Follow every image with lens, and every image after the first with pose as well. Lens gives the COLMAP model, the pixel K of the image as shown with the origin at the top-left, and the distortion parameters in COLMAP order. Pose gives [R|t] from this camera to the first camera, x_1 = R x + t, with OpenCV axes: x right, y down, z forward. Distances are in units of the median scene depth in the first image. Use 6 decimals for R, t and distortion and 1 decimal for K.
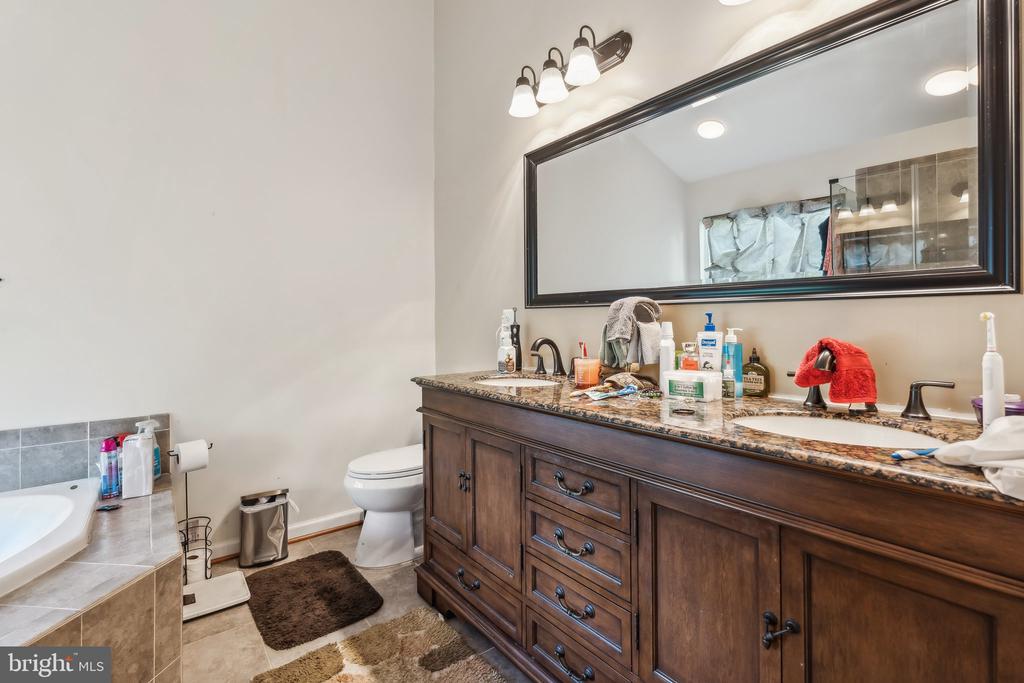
lens RADIAL K [[464.2, 0, 515.7], [0, 464.2, 327.9], [0, 0, 1]] dist [-0.003875, -0.000079]
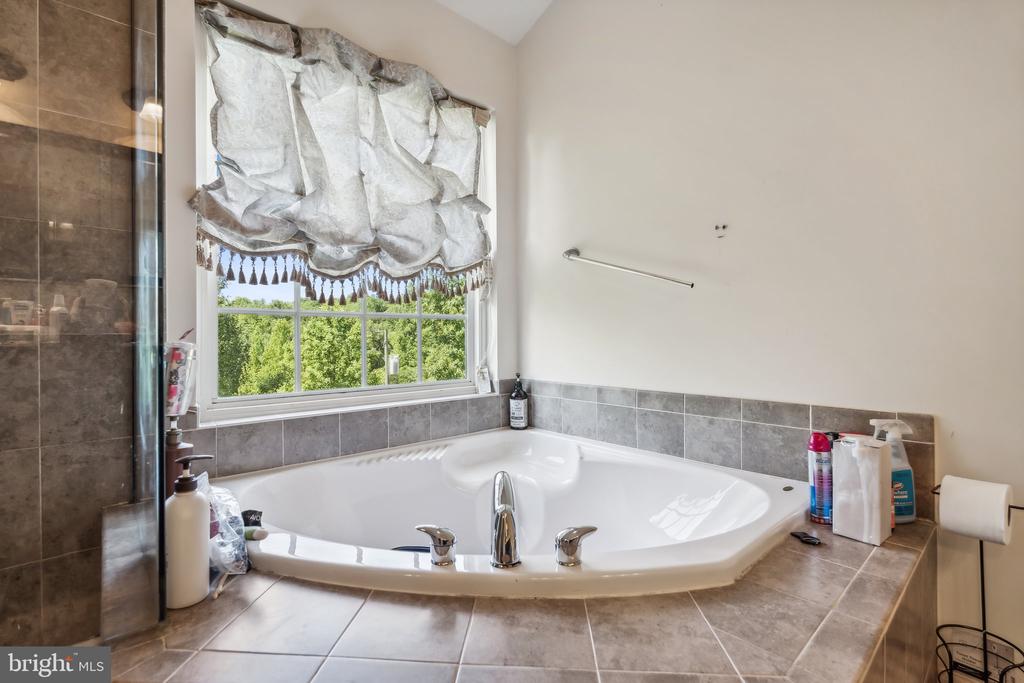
lens RADIAL K [[458.3, 0, 512.0], [0, 458.3, 341.5], [0, 0, 1]] dist [-0.007553, -0.000276]
pose [[0.049735, 0.012801, -0.998680, -0.253824], [-0.008571, 0.999887, 0.012390, 0.105338], [0.998726, 0.007944, 0.049839, 0.527122]]
